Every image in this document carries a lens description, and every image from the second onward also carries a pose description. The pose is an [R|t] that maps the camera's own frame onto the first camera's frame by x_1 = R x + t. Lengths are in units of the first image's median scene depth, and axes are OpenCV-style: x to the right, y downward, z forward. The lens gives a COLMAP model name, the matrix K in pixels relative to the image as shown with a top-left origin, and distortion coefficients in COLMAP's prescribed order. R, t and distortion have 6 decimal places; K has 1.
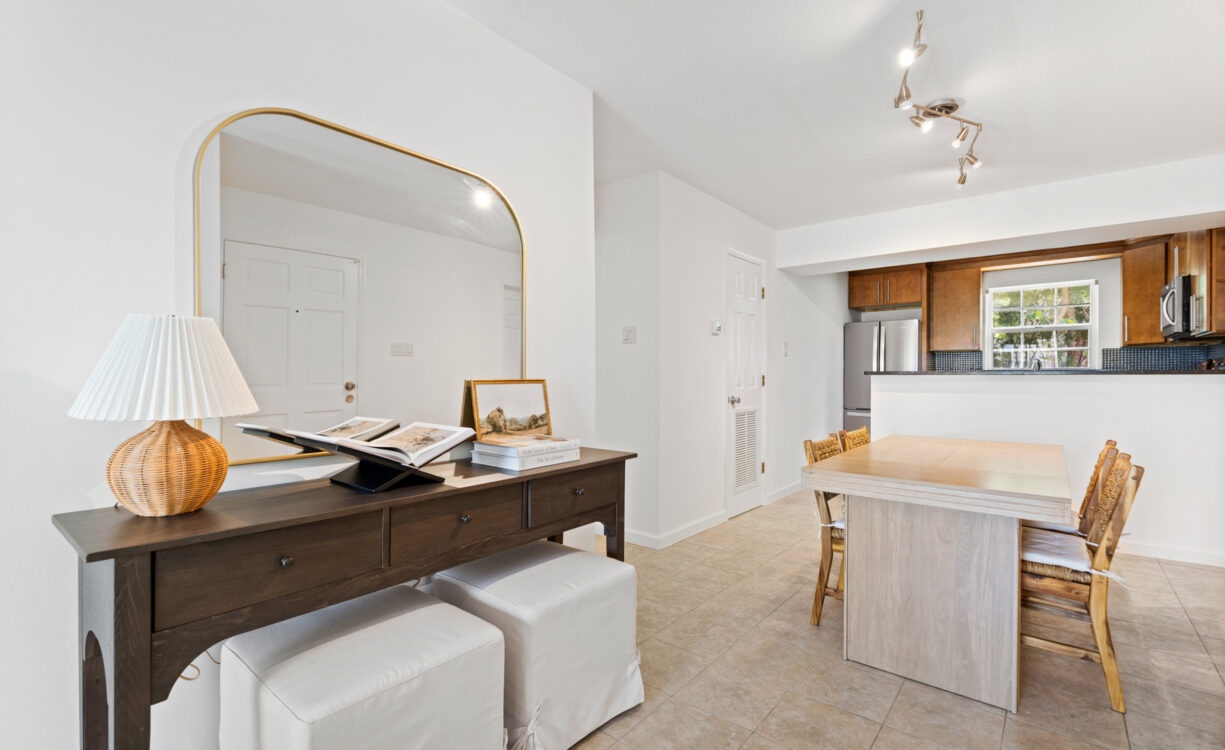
lens RADIAL K [[547.5, 0, 613.0], [0, 547.5, 380.3], [0, 0, 1]] dist [0.006525, -0.000673]
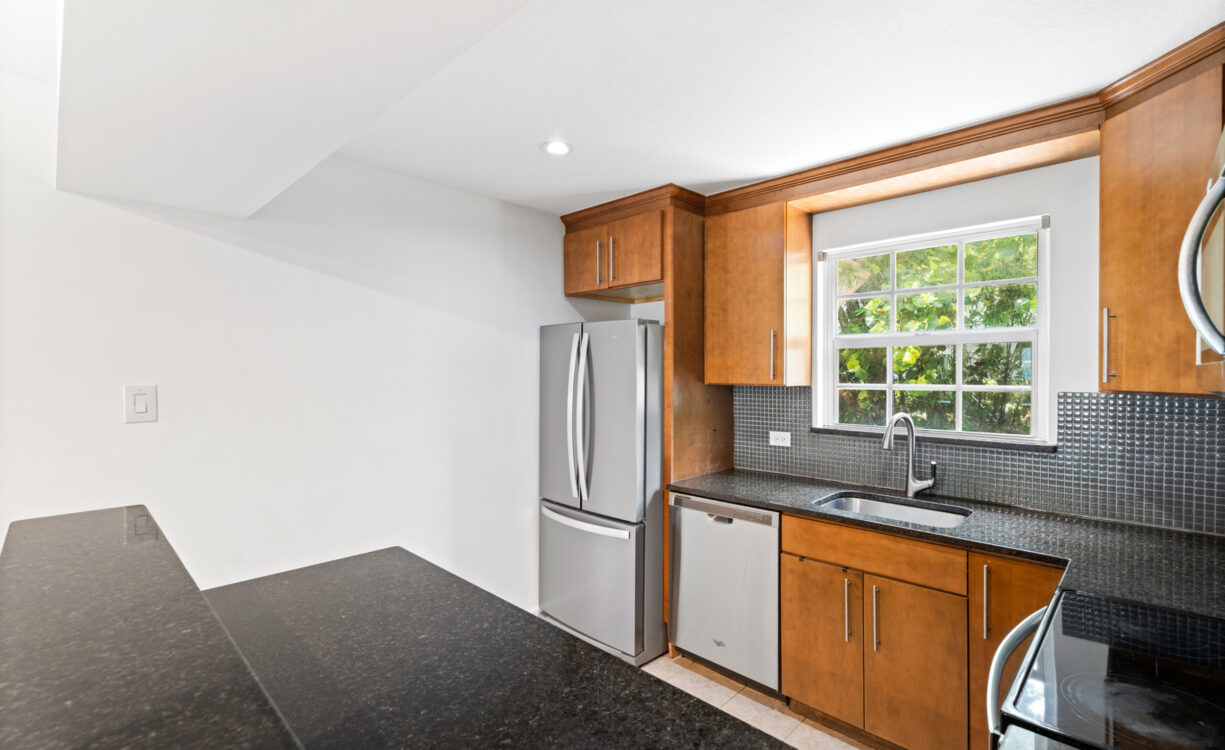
lens RADIAL K [[547.5, 0, 615.1], [0, 547.5, 374.6], [0, 0, 1]] dist [0.006525, -0.000673]
pose [[0.995949, -0.001301, -0.089910, 0.656785], [0.001841, 0.999981, 0.005930, -0.078131], [0.089900, -0.006072, 0.995932, 0.628237]]
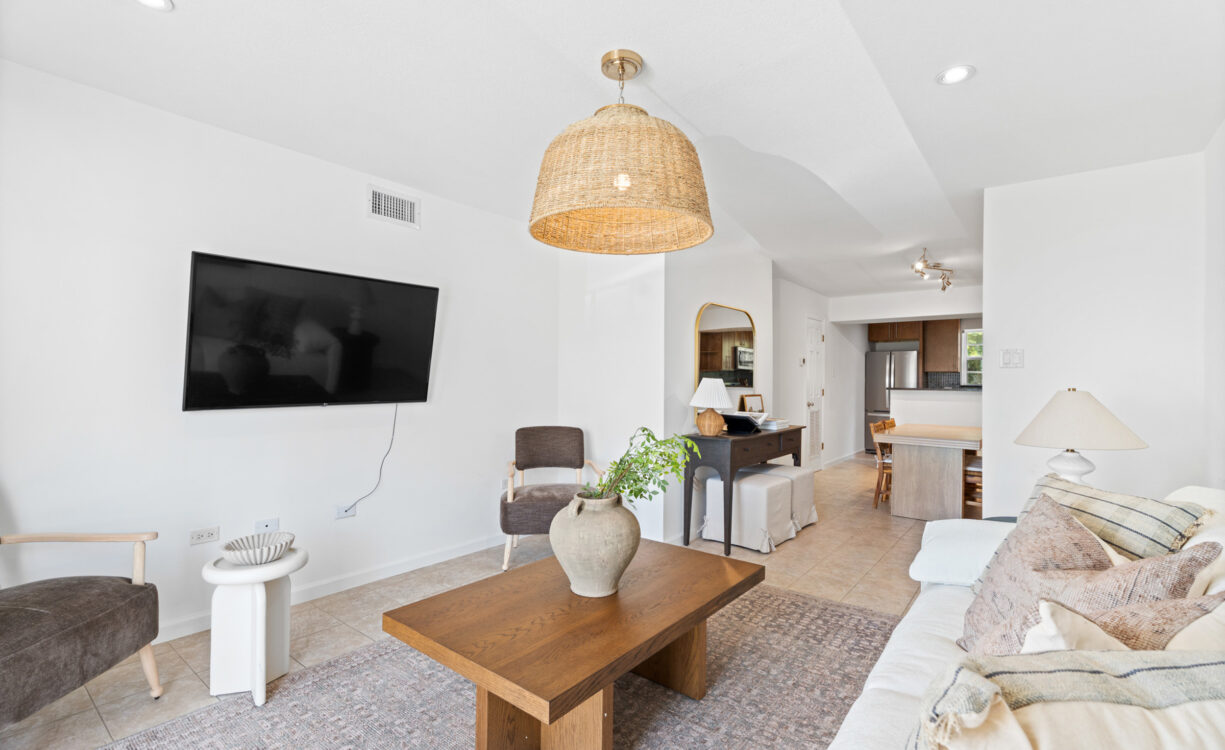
lens RADIAL K [[547.5, 0, 606.5], [0, 547.5, 373.7], [0, 0, 1]] dist [0.006525, -0.000673]
pose [[0.999918, 0.011723, 0.005098, -0.331663], [-0.011639, 0.999801, -0.016231, -0.018049], [-0.005287, 0.016170, 0.999855, -0.547622]]
